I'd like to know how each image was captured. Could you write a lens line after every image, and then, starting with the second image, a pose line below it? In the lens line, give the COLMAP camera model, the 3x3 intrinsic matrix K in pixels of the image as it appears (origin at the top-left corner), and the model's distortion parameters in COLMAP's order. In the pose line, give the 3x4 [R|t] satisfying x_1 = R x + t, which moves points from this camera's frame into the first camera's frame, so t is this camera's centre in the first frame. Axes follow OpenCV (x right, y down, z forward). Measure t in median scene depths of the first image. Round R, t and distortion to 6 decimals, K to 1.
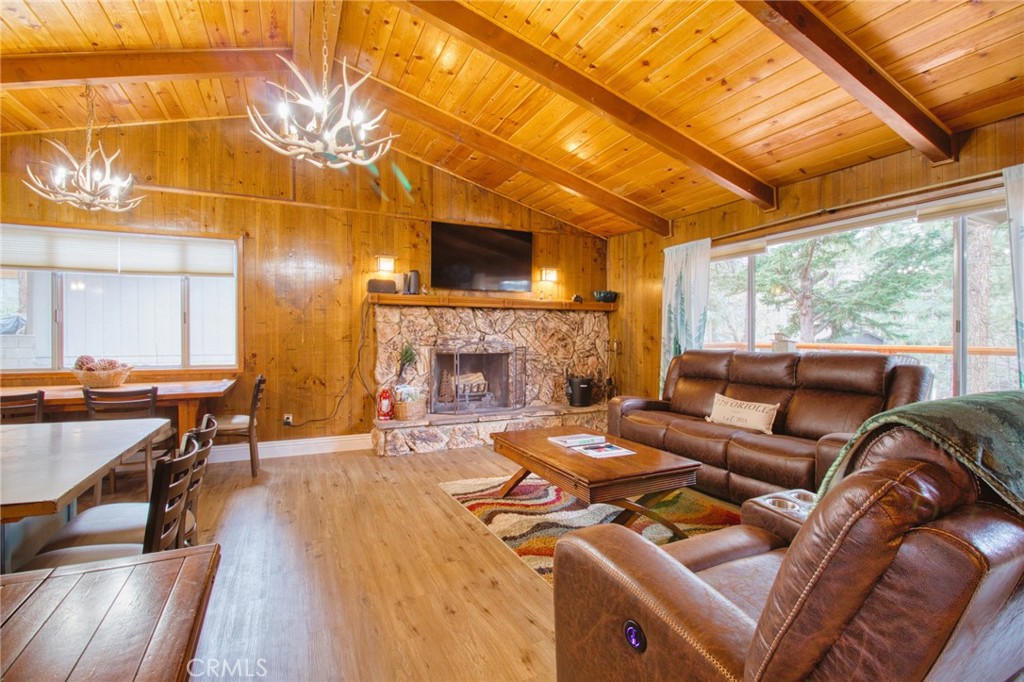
lens RADIAL K [[476.0, 0, 519.9], [0, 476.0, 339.6], [0, 0, 1]] dist [-0.000506, -0.012035]
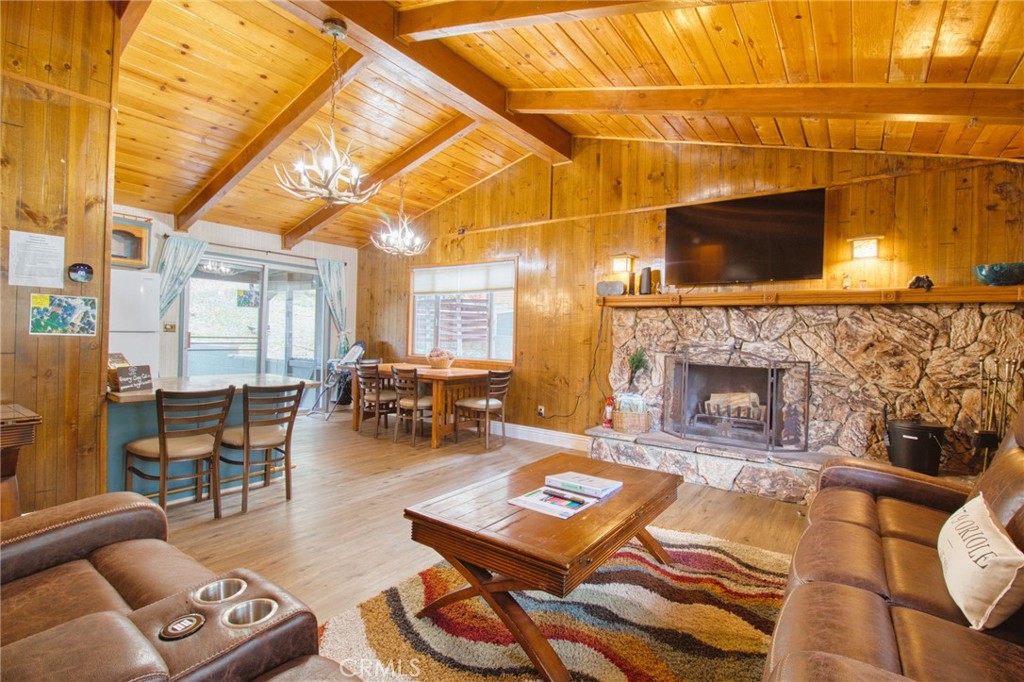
lens RADIAL K [[476.0, 0, 515.4], [0, 476.0, 340.0], [0, 0, 1]] dist [-0.000506, -0.012035]
pose [[0.481845, 0.018938, -0.876052, 0.445065], [-0.036496, 0.999333, 0.001529, -0.001613], [0.875496, 0.031235, 0.482215, 0.356188]]
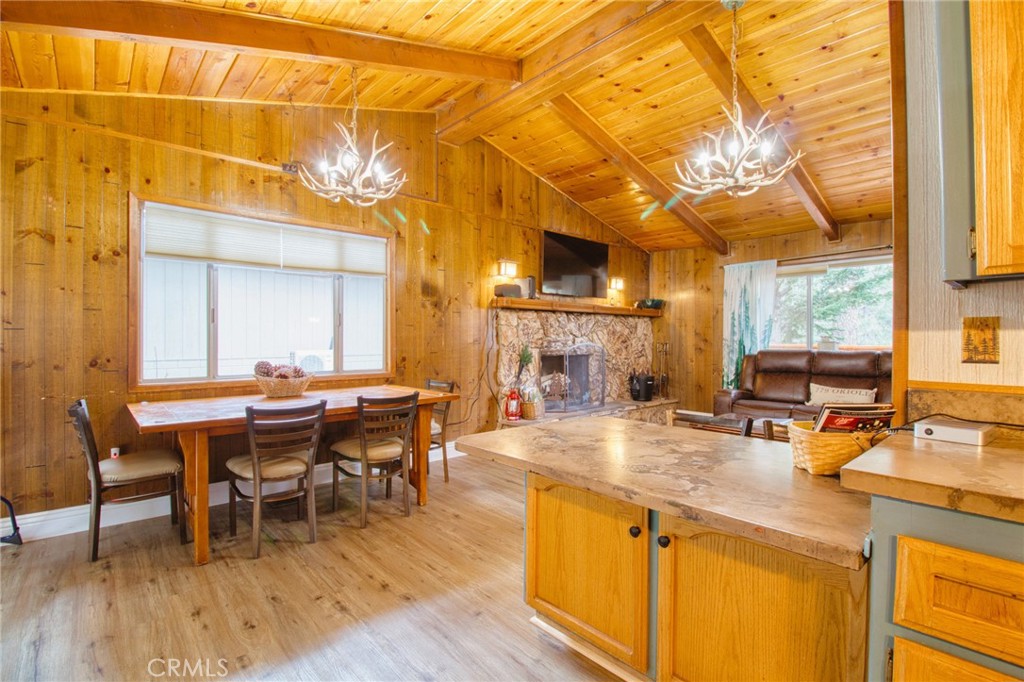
lens RADIAL K [[476.0, 0, 521.6], [0, 476.0, 337.5], [0, 0, 1]] dist [-0.000506, -0.012035]
pose [[0.956389, -0.000265, 0.292095, -0.547601], [0.003113, 0.999952, -0.009287, -0.000471], [-0.292079, 0.009791, 0.956344, 0.006463]]
